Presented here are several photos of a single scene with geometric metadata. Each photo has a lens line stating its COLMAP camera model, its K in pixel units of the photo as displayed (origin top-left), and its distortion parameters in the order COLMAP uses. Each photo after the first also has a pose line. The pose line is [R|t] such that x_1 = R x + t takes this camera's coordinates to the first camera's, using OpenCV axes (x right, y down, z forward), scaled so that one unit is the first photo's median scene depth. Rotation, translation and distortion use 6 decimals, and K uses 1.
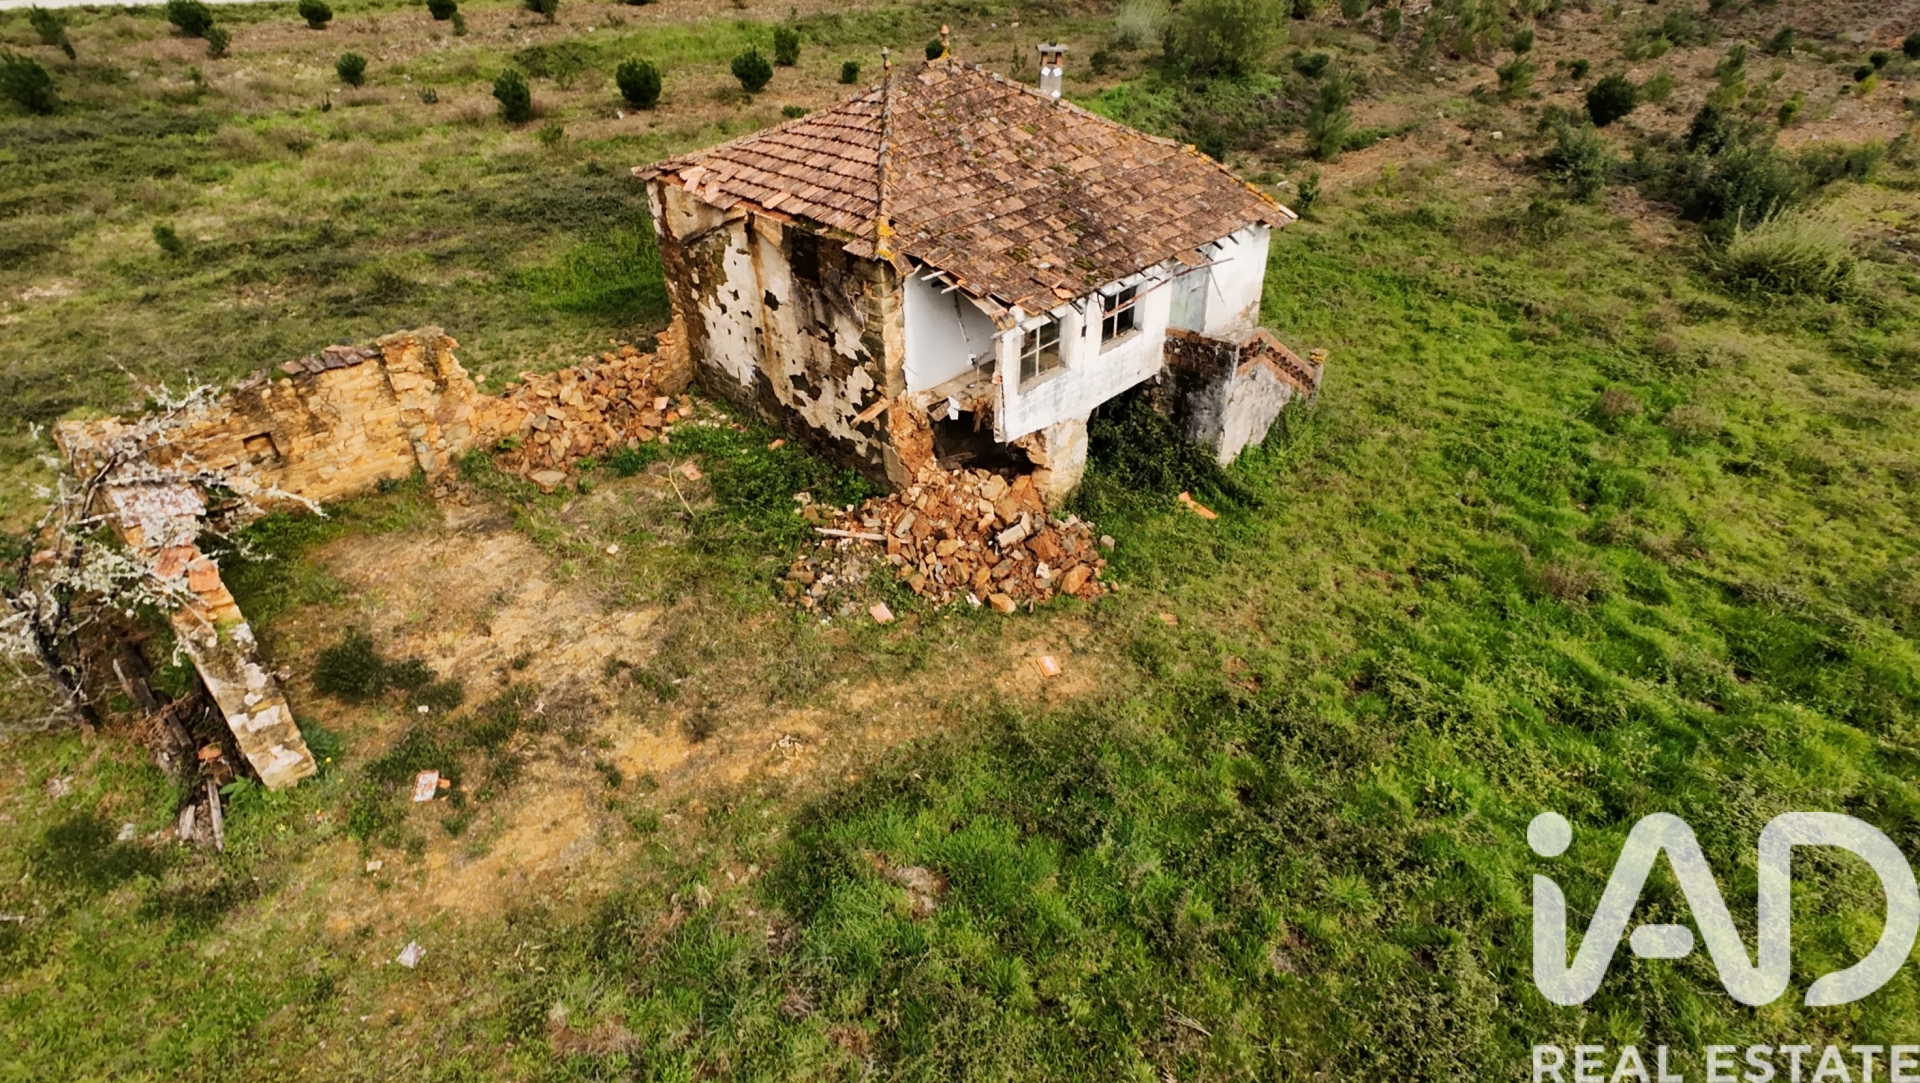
lens RADIAL K [[1034.9, 0, 933.0], [0, 1034.9, 534.9], [0, 0, 1]] dist [0.003621, 0.003970]
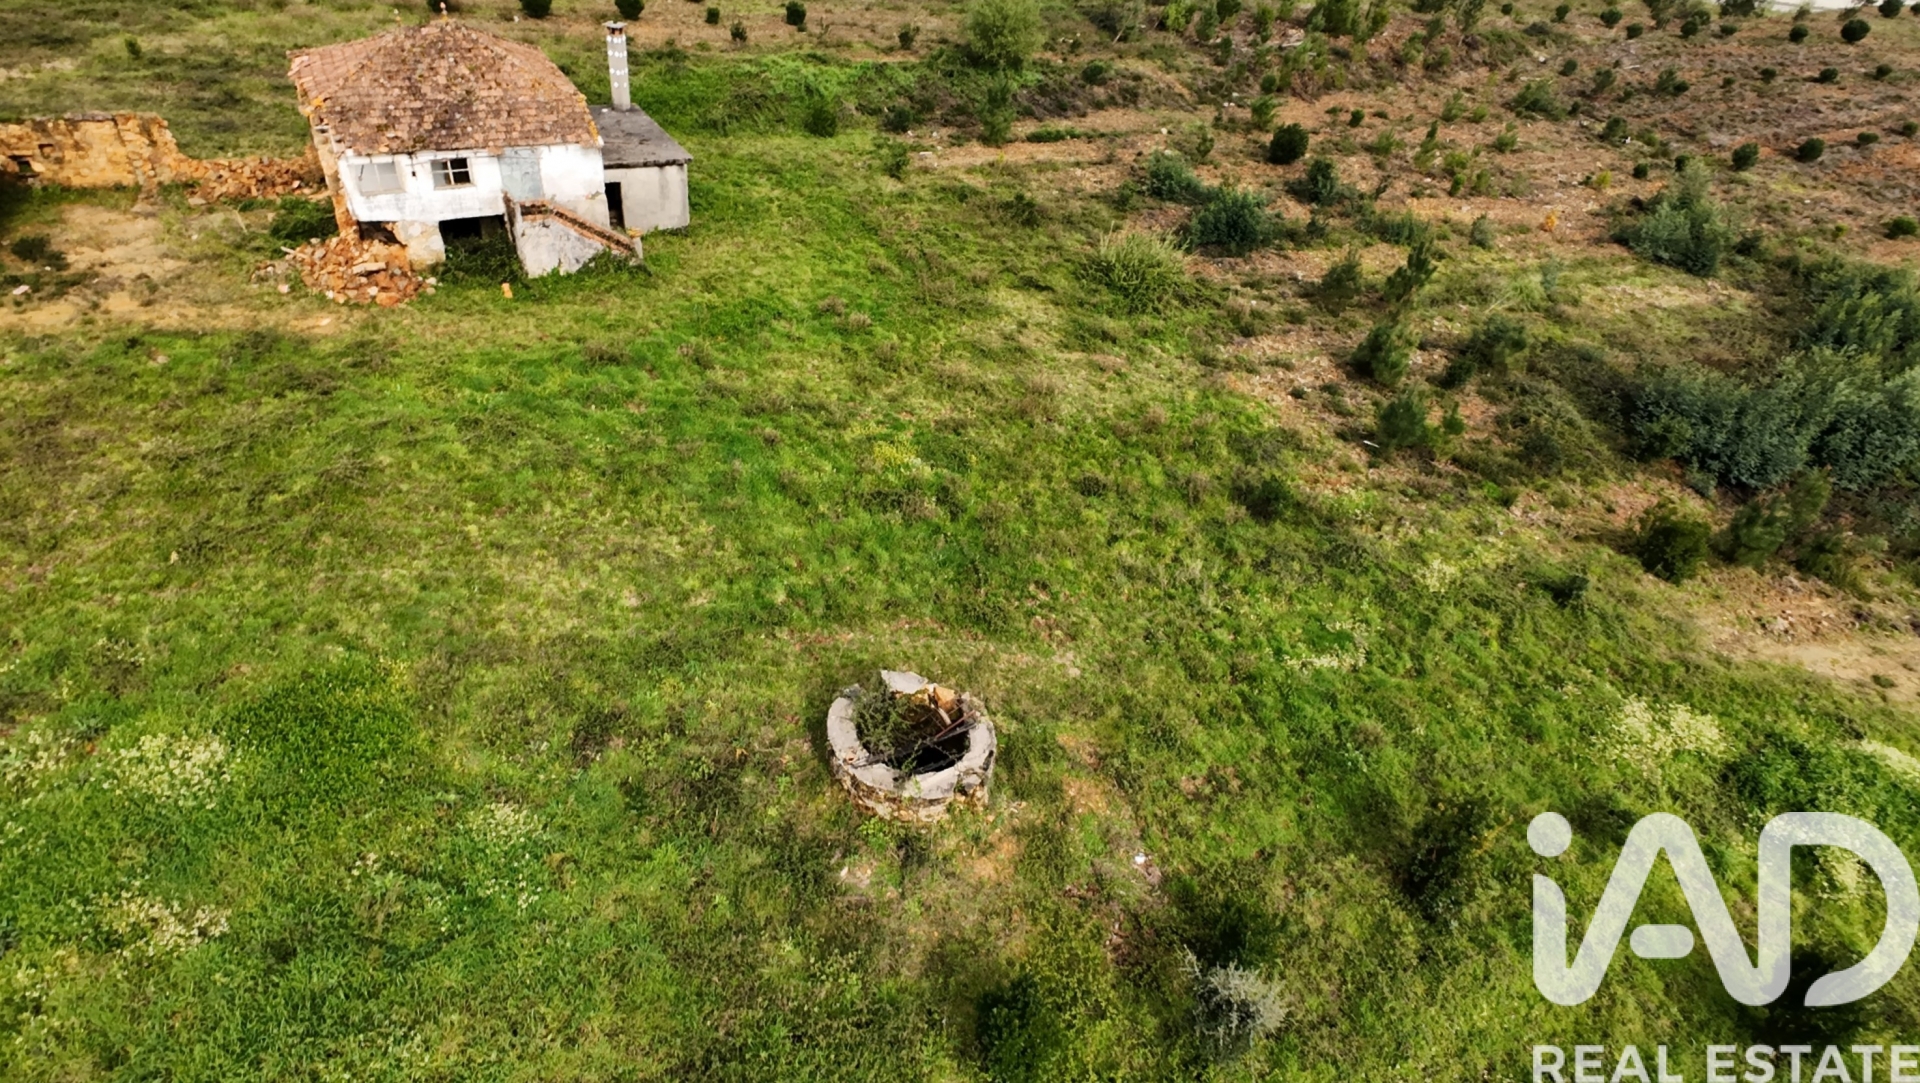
lens RADIAL K [[1034.0, 0, 961.9], [0, 1034.0, 551.2], [0, 0, 1]] dist [0.005980, 0.001140]
pose [[0.957906, 0.245652, -0.148566, 1.509012], [-0.235368, 0.968311, 0.083517, 0.081978], [0.164375, -0.045034, 0.985369, -0.748566]]
